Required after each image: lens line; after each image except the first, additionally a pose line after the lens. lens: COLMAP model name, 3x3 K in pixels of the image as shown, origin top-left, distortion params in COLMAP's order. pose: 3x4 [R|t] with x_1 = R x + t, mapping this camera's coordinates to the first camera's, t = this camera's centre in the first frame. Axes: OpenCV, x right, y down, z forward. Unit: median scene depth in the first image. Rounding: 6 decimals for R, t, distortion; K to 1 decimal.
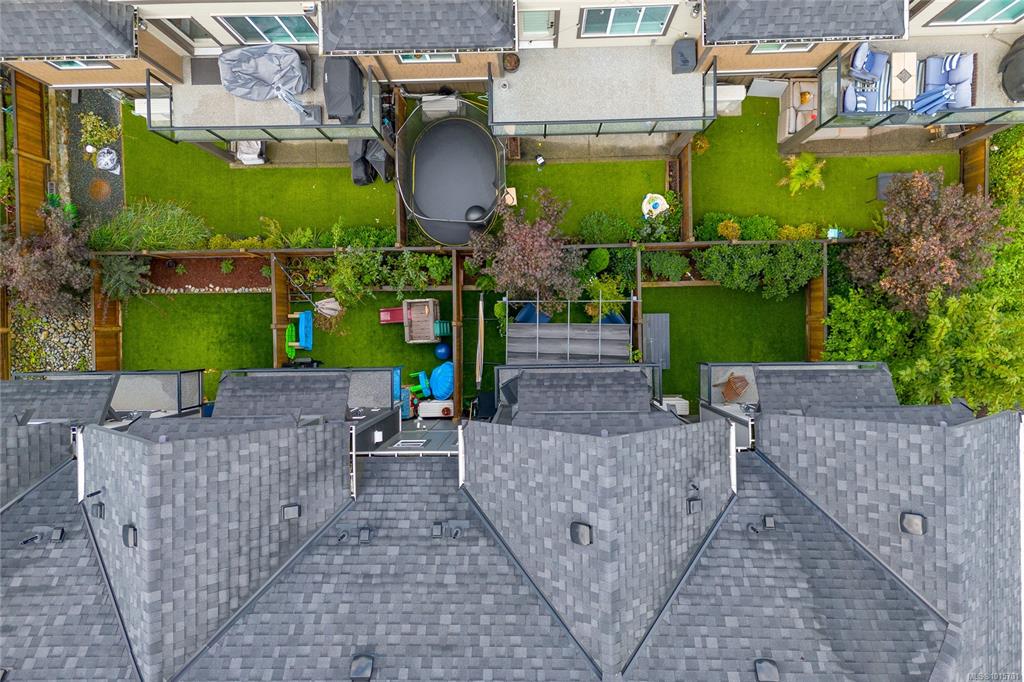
lens RADIAL K [[773.5, 0, 512.0], [0, 773.5, 341.0], [0, 0, 1]] dist [0.009365, 0.000977]
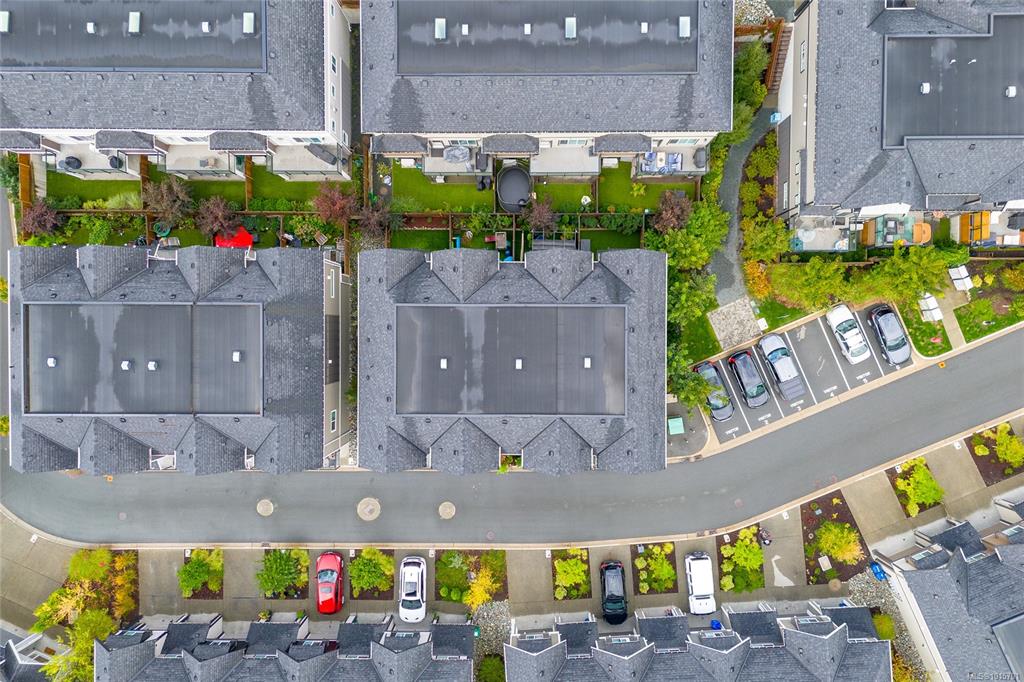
lens RADIAL K [[702.2, 0, 512.0], [0, 702.2, 341.0], [0, 0, 1]] dist [0.004170, 0.000234]
pose [[0.999848, 0.017377, 0.001658, -0.079406], [-0.017404, 0.999696, 0.017445, 0.300859], [-0.001355, -0.017471, 0.999846, -1.579845]]
